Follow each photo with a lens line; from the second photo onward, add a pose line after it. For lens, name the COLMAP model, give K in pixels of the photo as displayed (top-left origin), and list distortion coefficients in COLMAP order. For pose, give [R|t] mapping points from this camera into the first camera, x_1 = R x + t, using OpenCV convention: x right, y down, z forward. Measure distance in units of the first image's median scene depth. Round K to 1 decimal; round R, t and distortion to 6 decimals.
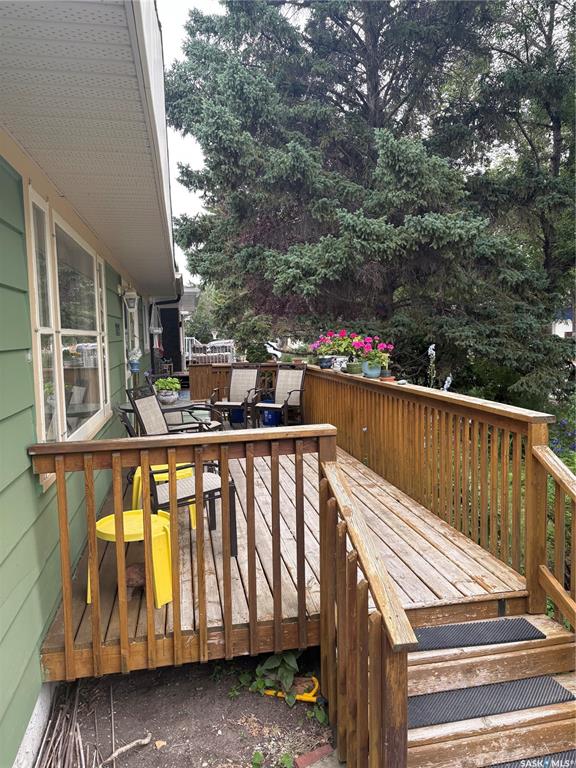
lens RADIAL K [[579.8, 0, 288.0], [0, 579.8, 384.0], [0, 0, 1]] dist [0.063397, -0.060950]
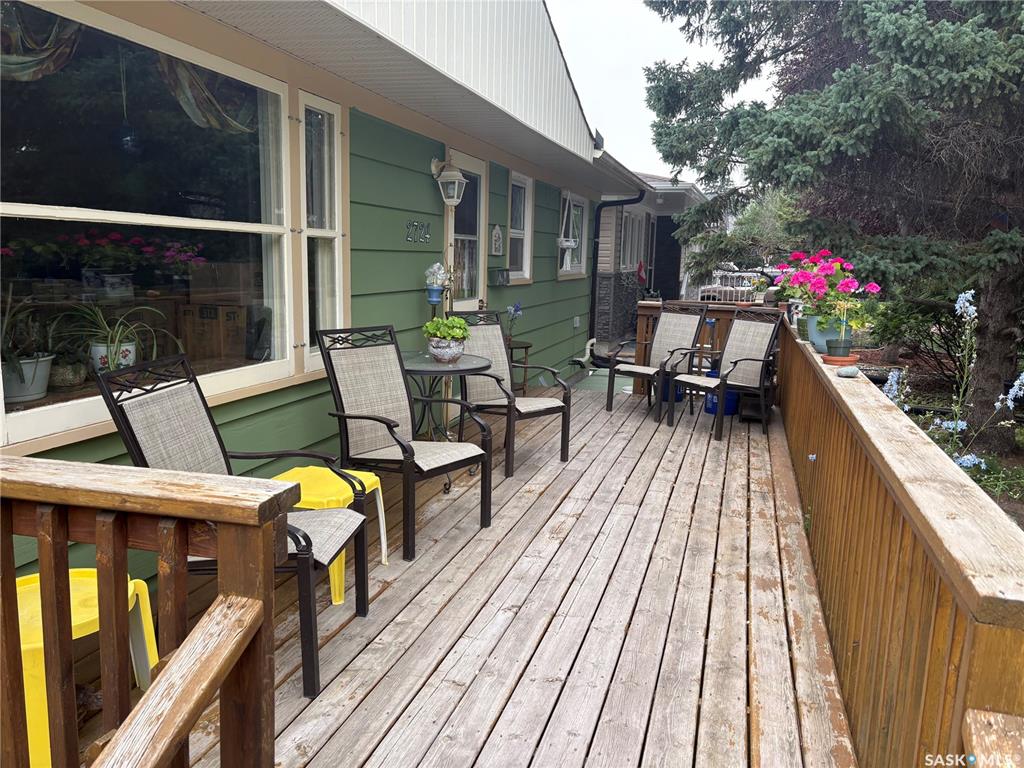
lens RADIAL K [[768.3, 0, 523.2], [0, 768.3, 389.6], [0, 0, 1]] dist [0.039010, 0.004118]
pose [[0.891587, 0.124811, -0.435310, 0.154954], [-0.088446, 0.990750, 0.102911, -0.018439], [0.444128, -0.053253, 0.894380, 0.257925]]
